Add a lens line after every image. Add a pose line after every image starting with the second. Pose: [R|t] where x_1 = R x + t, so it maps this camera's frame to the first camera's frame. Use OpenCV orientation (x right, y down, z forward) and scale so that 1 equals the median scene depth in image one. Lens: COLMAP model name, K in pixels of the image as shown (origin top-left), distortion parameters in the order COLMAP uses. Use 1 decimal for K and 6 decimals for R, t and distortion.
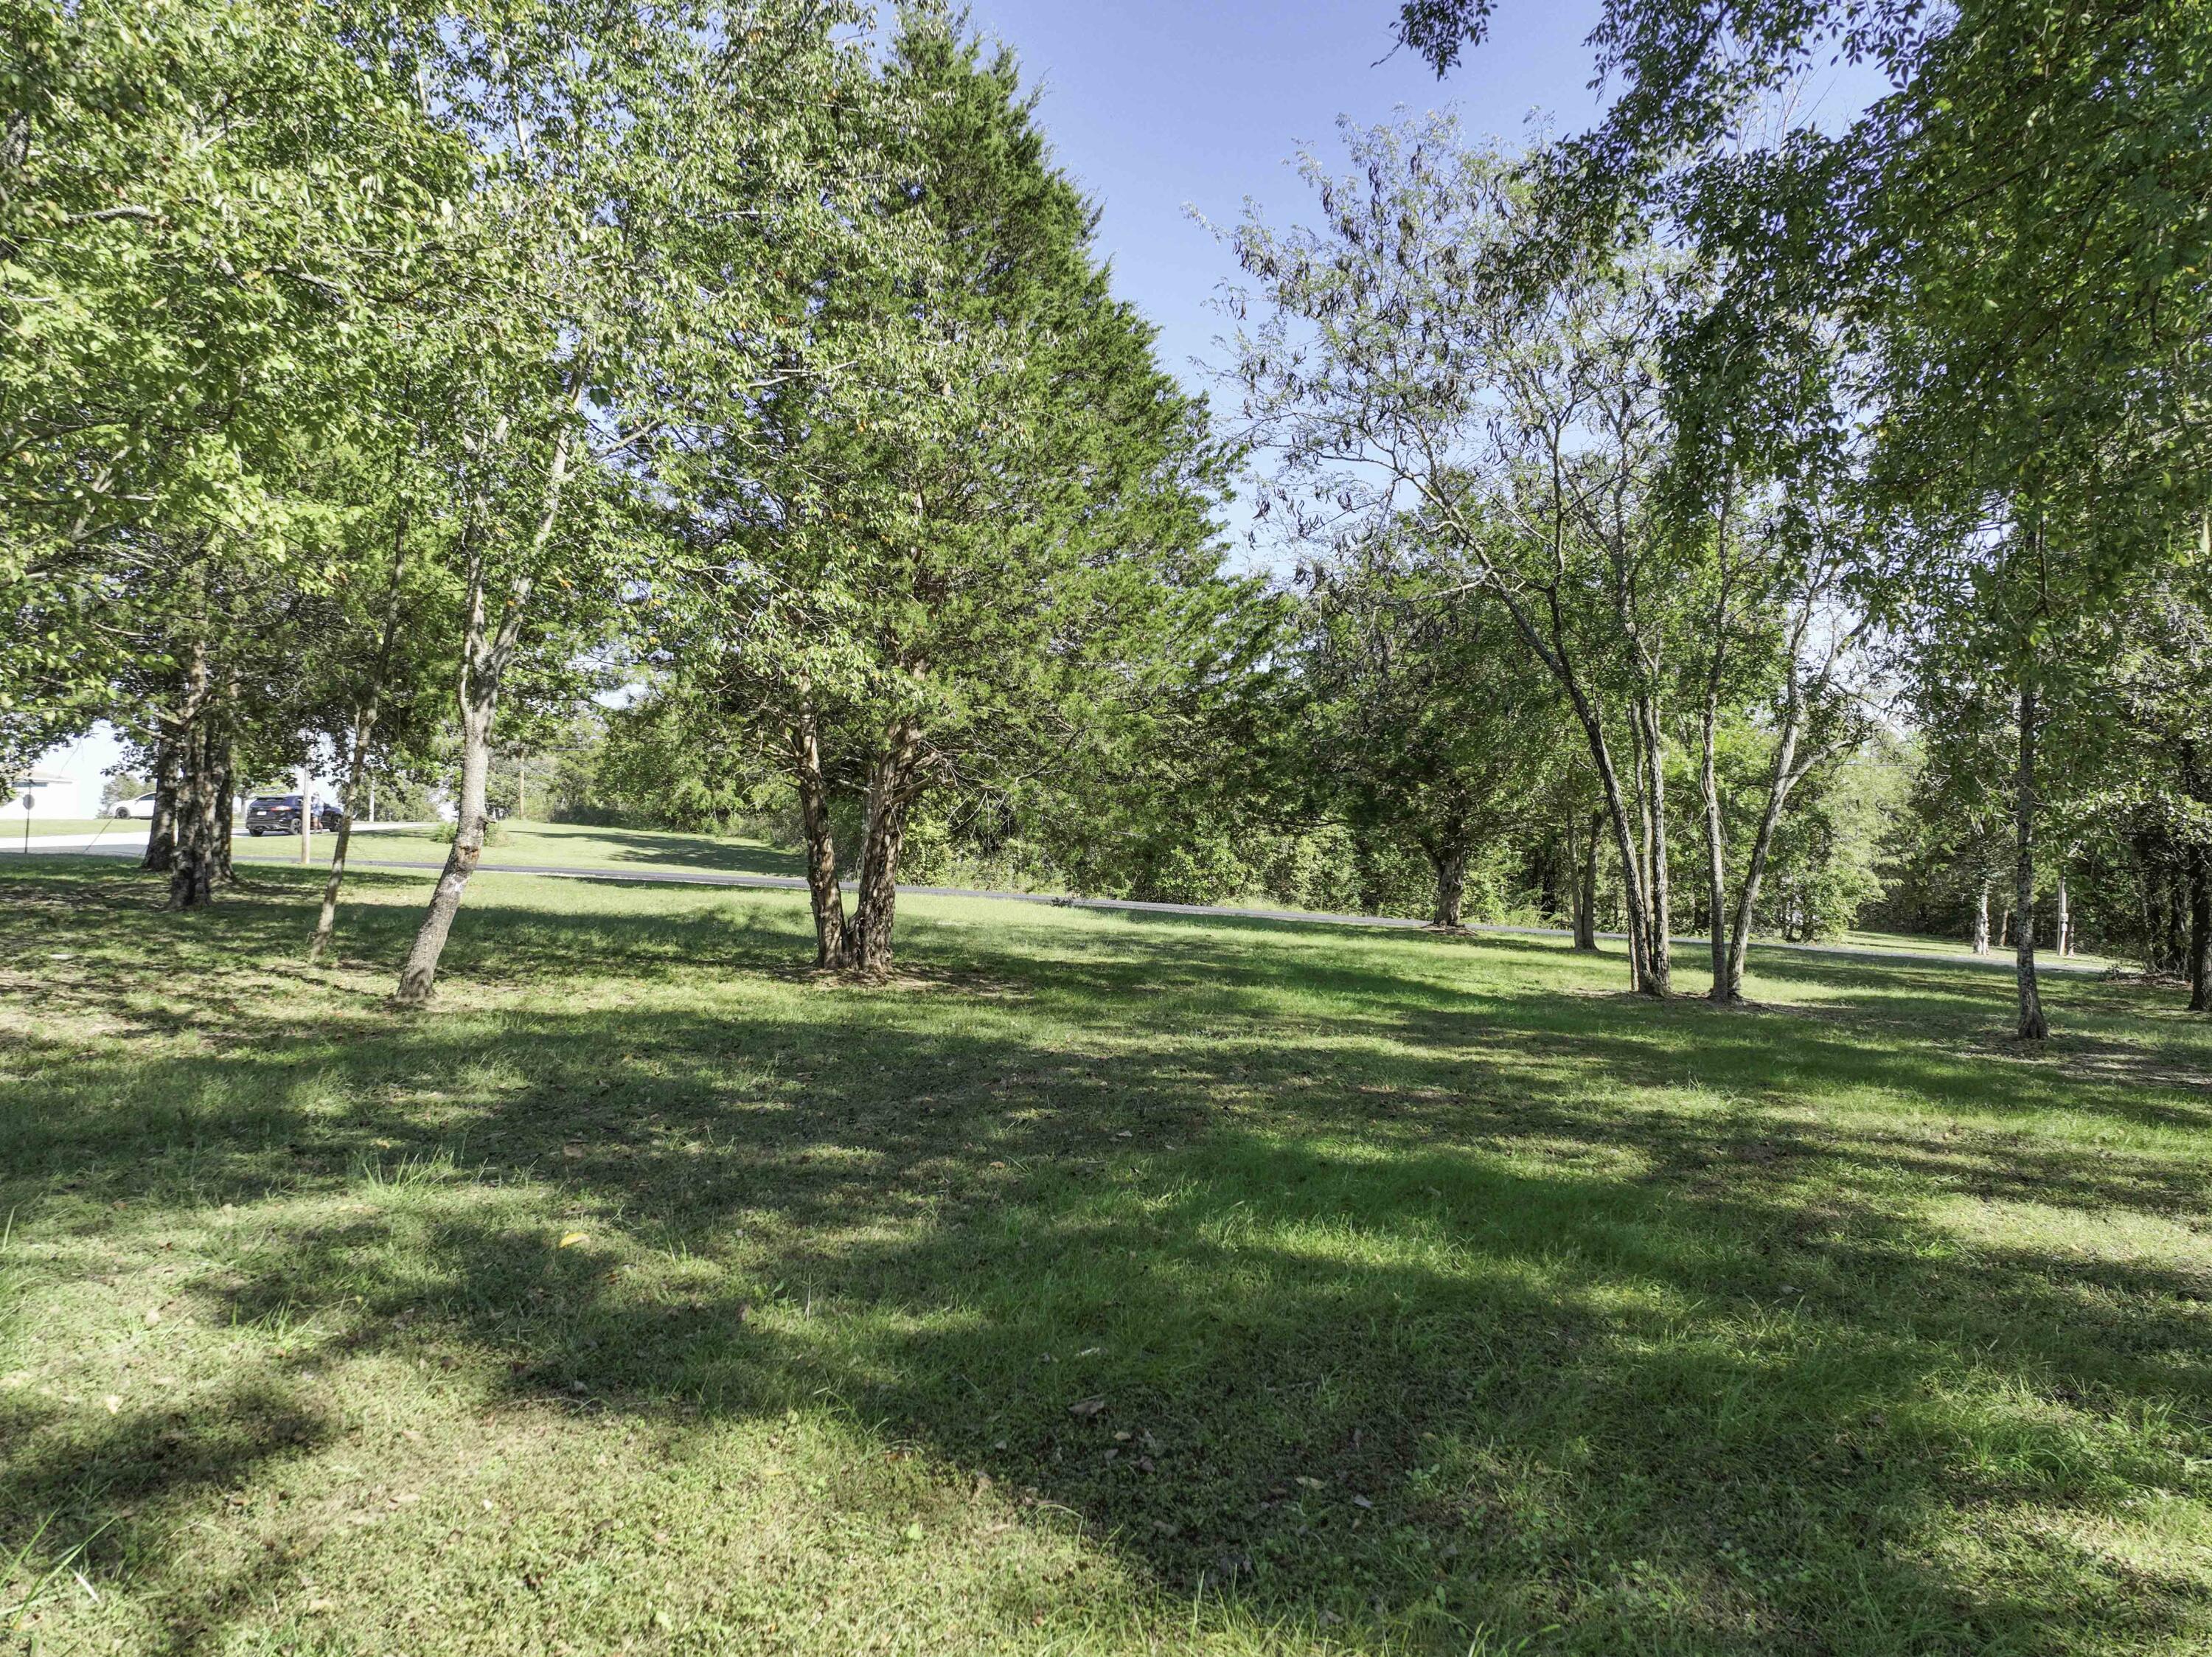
lens RADIAL K [[1542.6, 0, 1110.1], [0, 1542.6, 825.9], [0, 0, 1]] dist [0.001652, 0.010603]
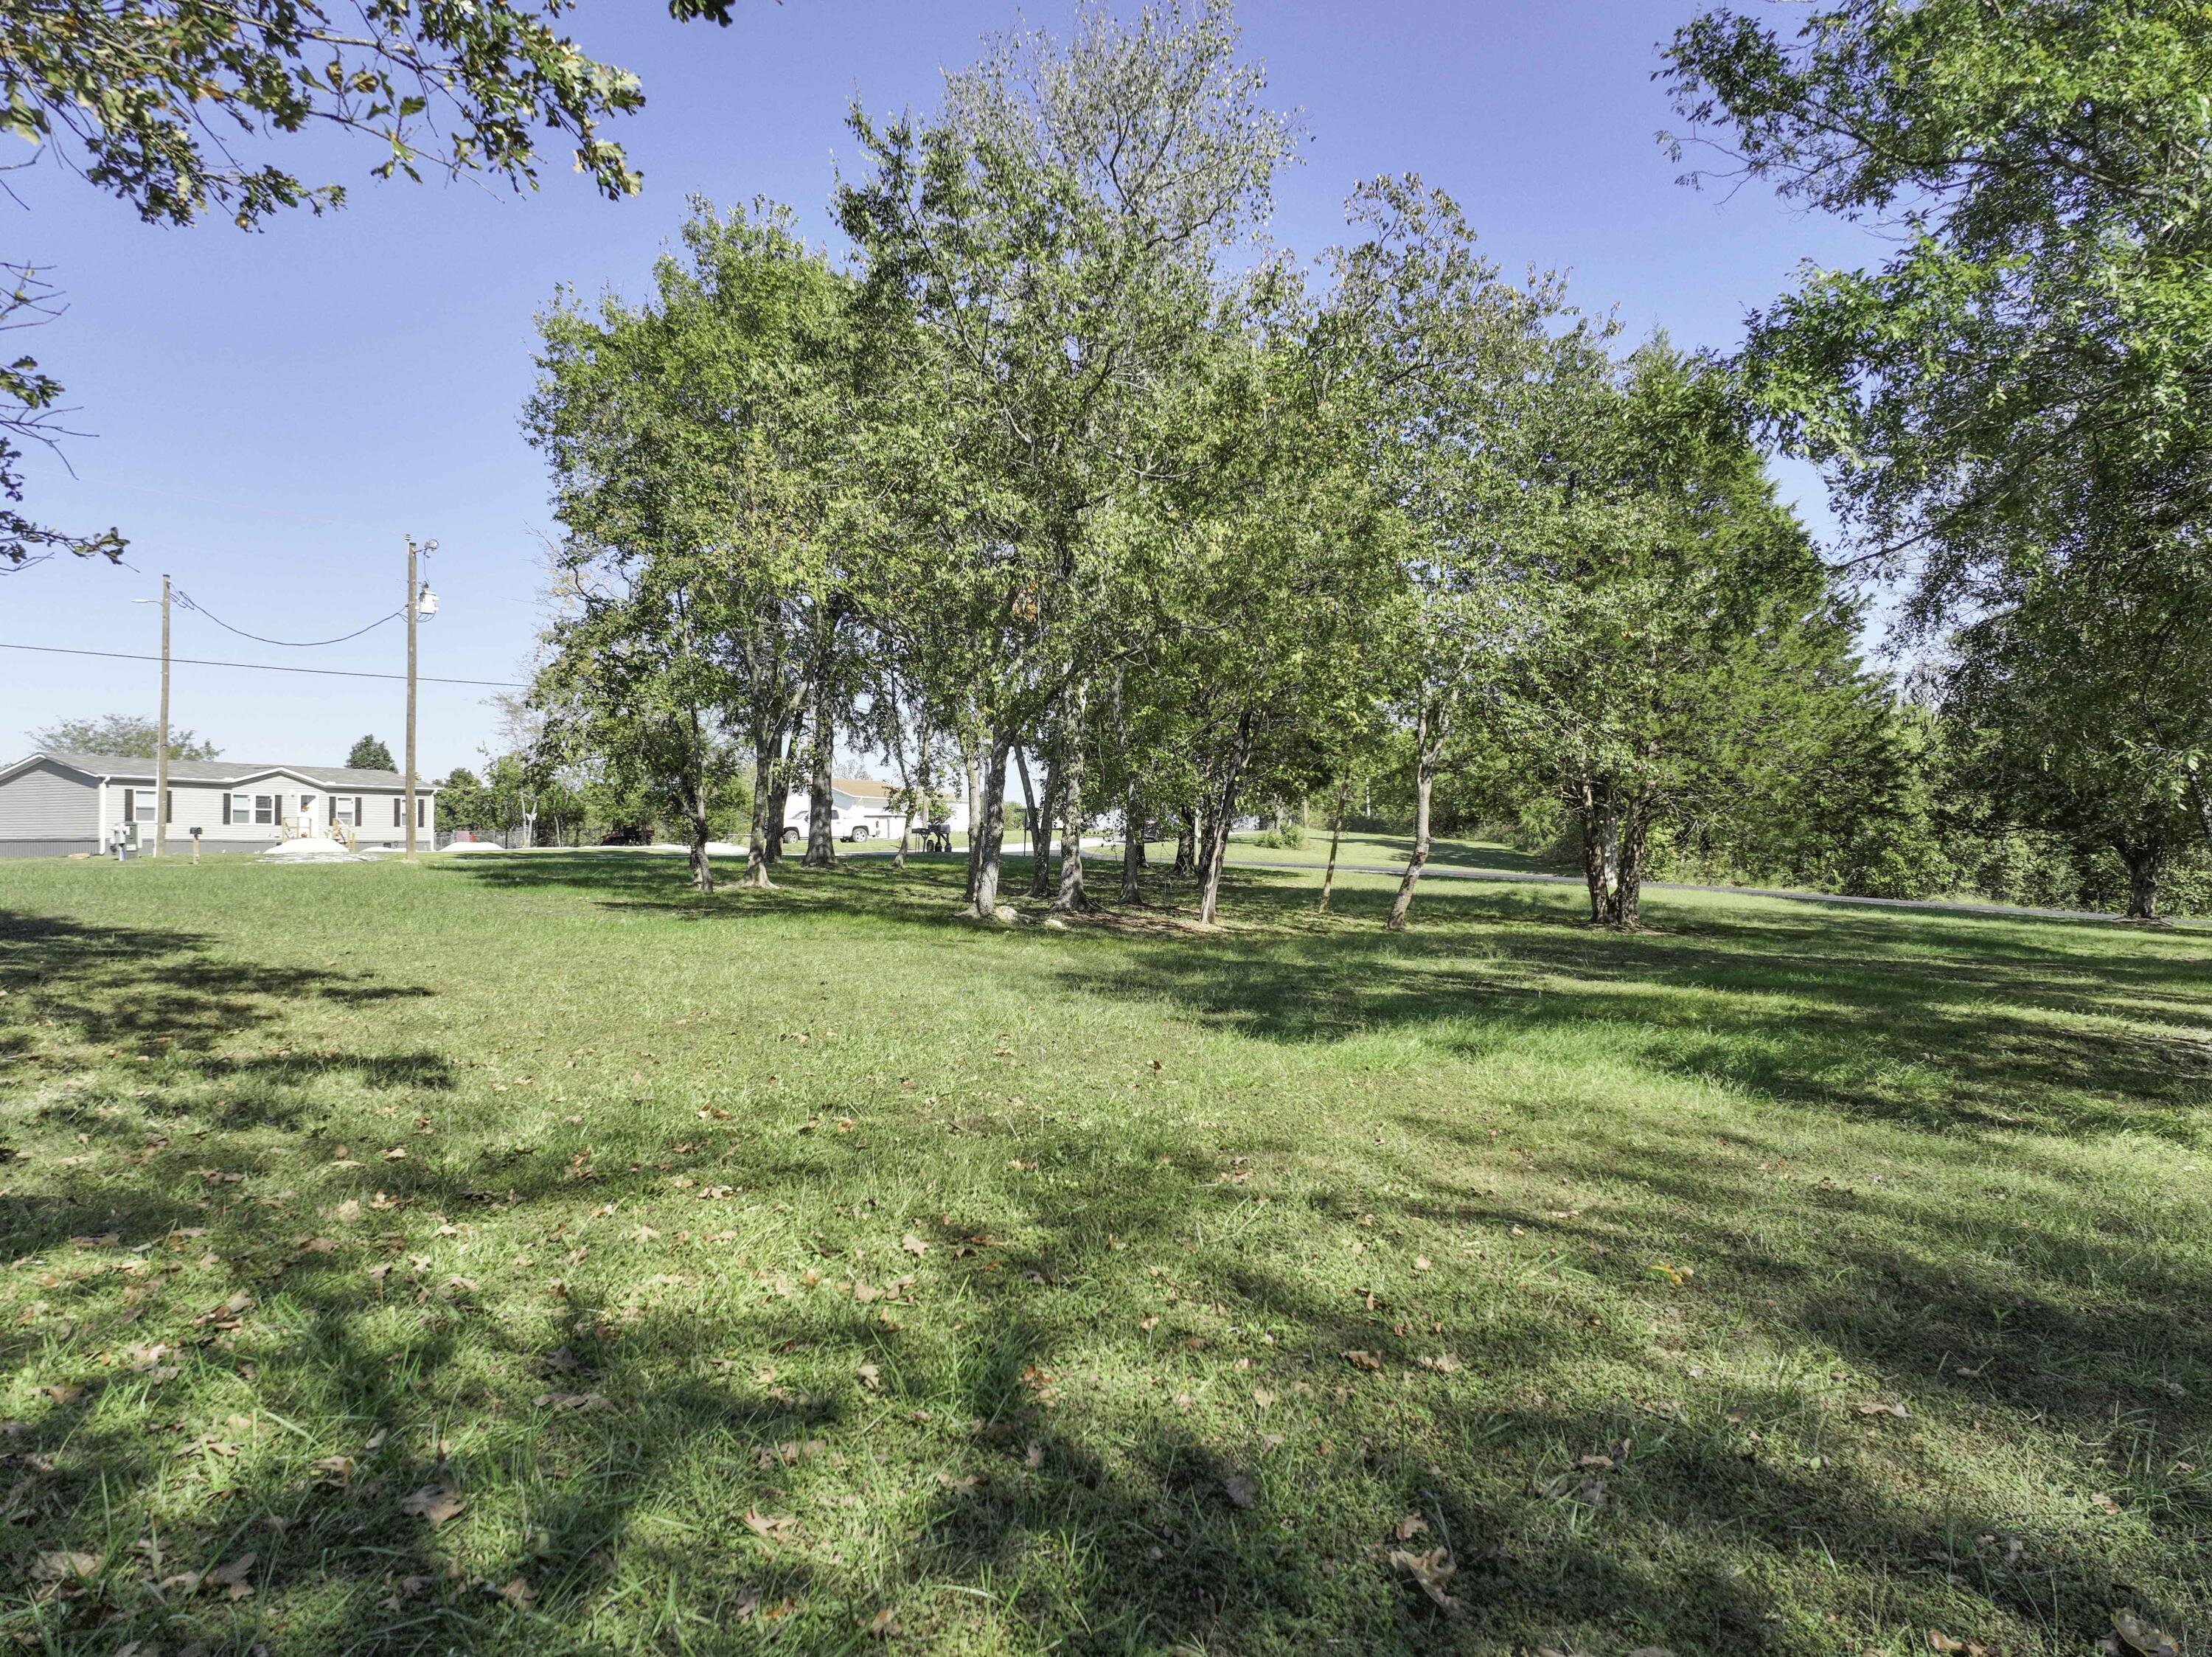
lens RADIAL K [[1542.6, 0, 1116.0], [0, 1542.6, 815.9], [0, 0, 1]] dist [0.001652, 0.010603]
pose [[0.899480, -0.013427, -0.436756, 0.049549], [0.010080, 0.999899, -0.009978, -0.008427], [0.436846, 0.004573, 0.899525, -0.465090]]
